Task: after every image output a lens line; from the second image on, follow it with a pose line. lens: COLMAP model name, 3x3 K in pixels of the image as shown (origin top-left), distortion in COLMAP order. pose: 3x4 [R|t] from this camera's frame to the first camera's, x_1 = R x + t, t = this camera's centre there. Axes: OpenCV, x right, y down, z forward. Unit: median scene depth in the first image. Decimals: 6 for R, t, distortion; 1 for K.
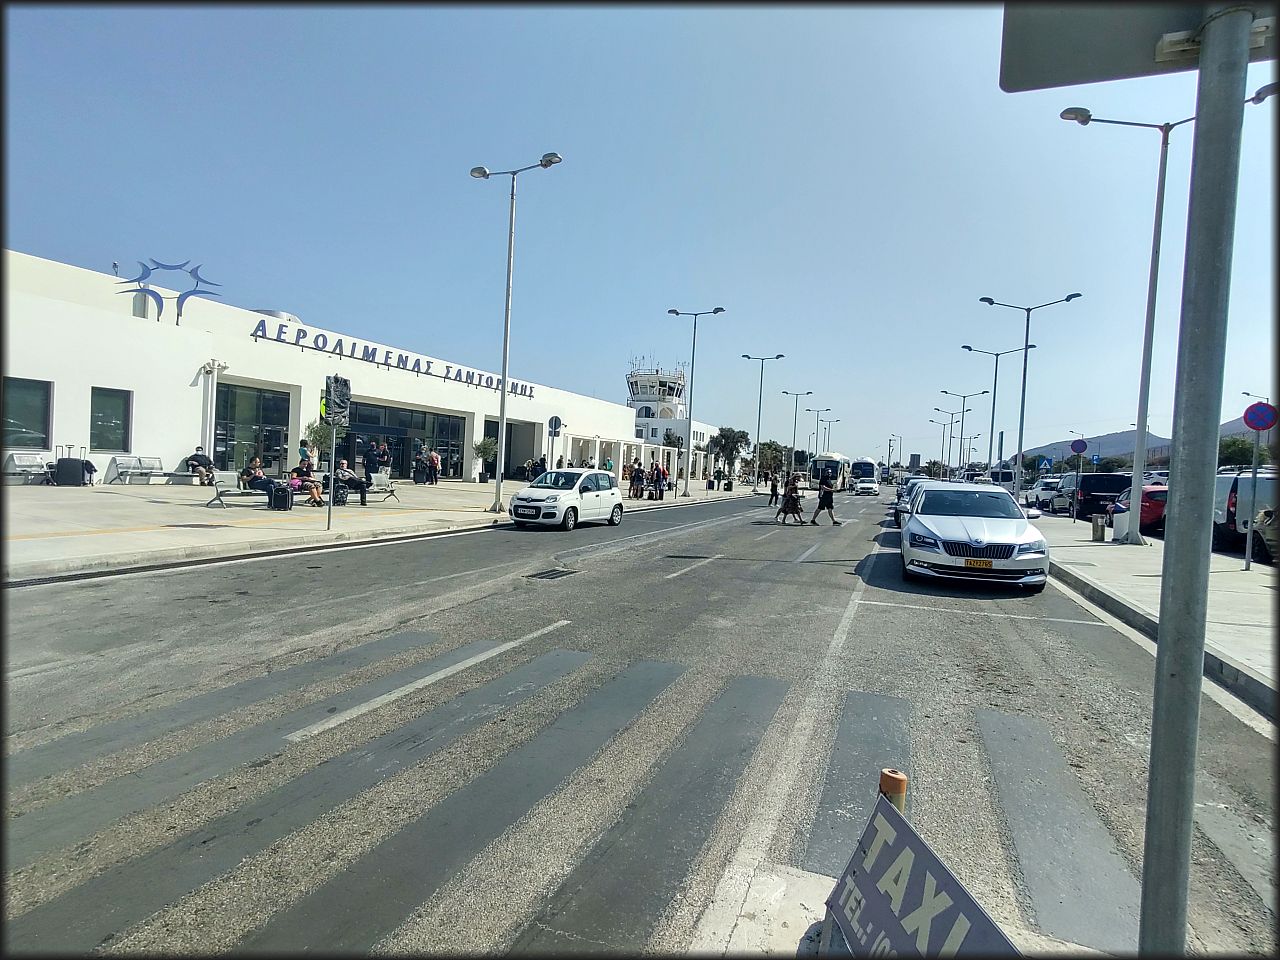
lens RADIAL K [[644.4, 0, 644.3], [0, 644.4, 483.2], [0, 0, 1]] dist [0.001357, -0.001893]
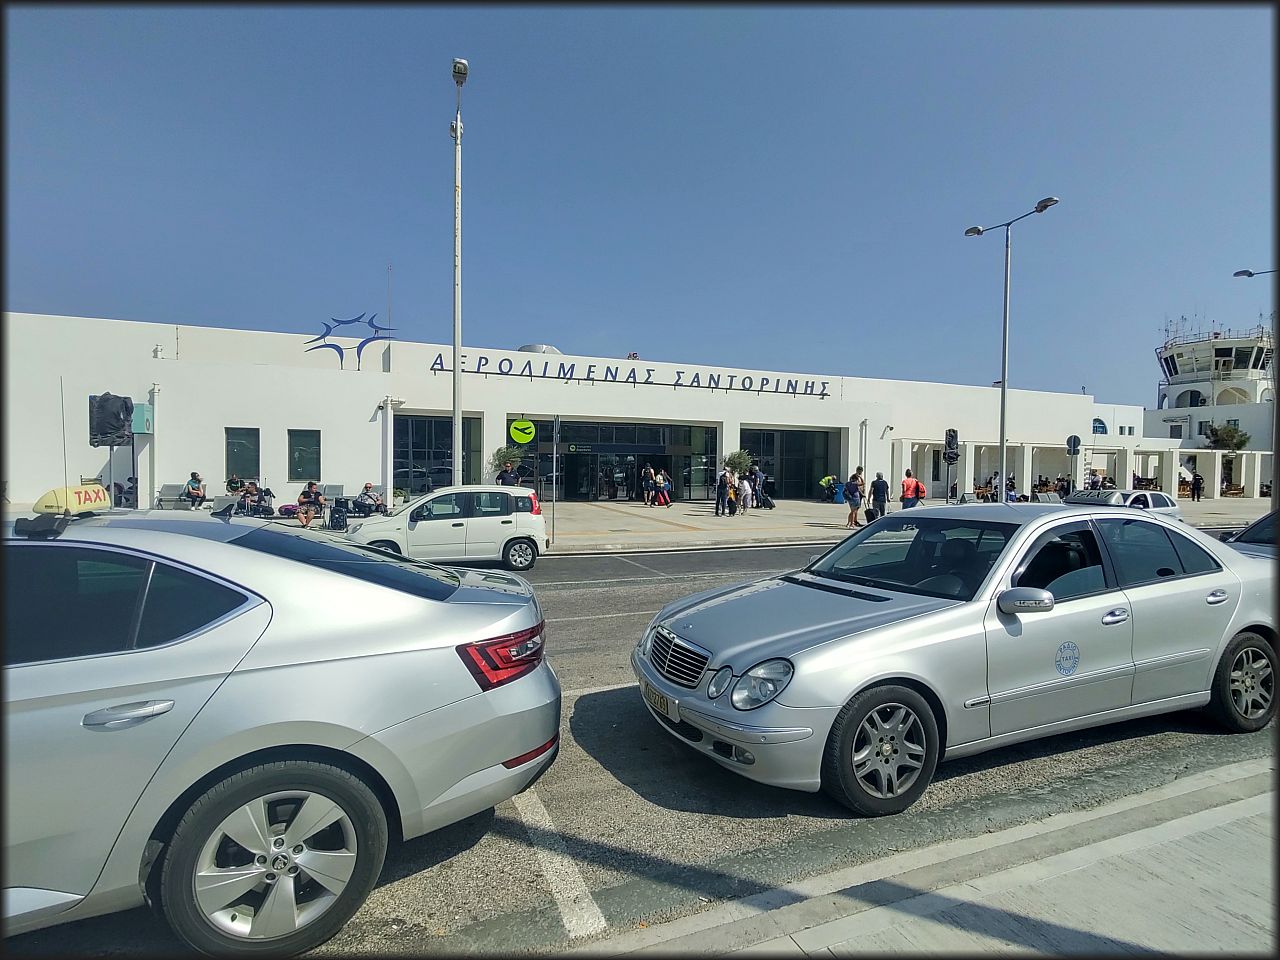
lens RADIAL K [[644.4, 0, 631.3], [0, 644.4, 480.8], [0, 0, 1]] dist [0.001357, -0.001893]
pose [[0.686850, -0.032351, -0.726079, 0.281822], [0.004363, 0.999174, -0.040391, 0.001052], [0.726786, 0.024574, 0.686424, 0.360739]]
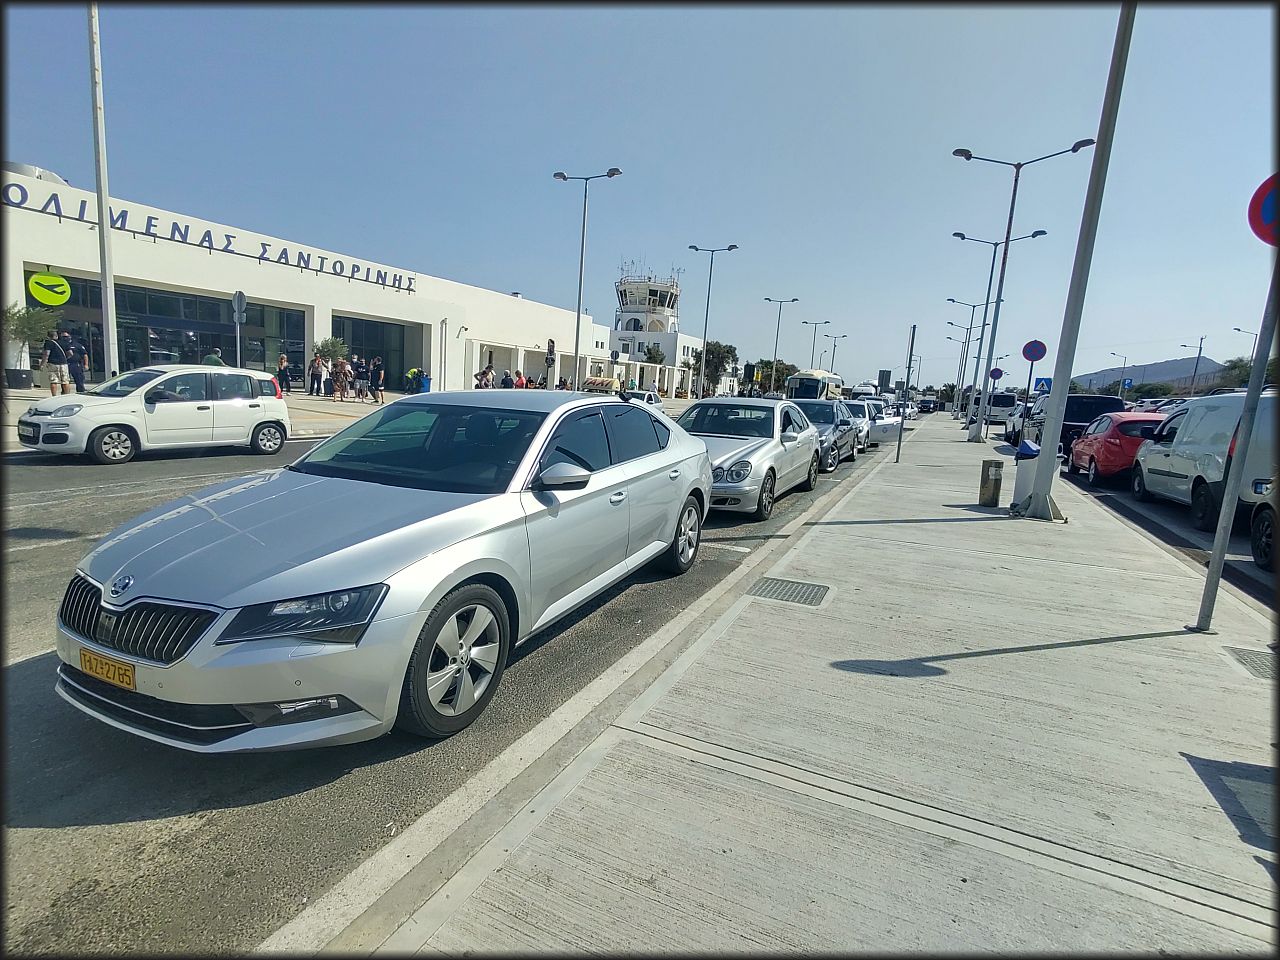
lens RADIAL K [[644.4, 0, 638.1], [0, 644.4, 479.4], [0, 0, 1]] dist [0.001357, -0.001893]
pose [[0.998131, 0.025570, -0.055502, 0.202998], [-0.018939, 0.992967, 0.116865, 0.004026], [0.058100, -0.115595, 0.991596, 0.215620]]
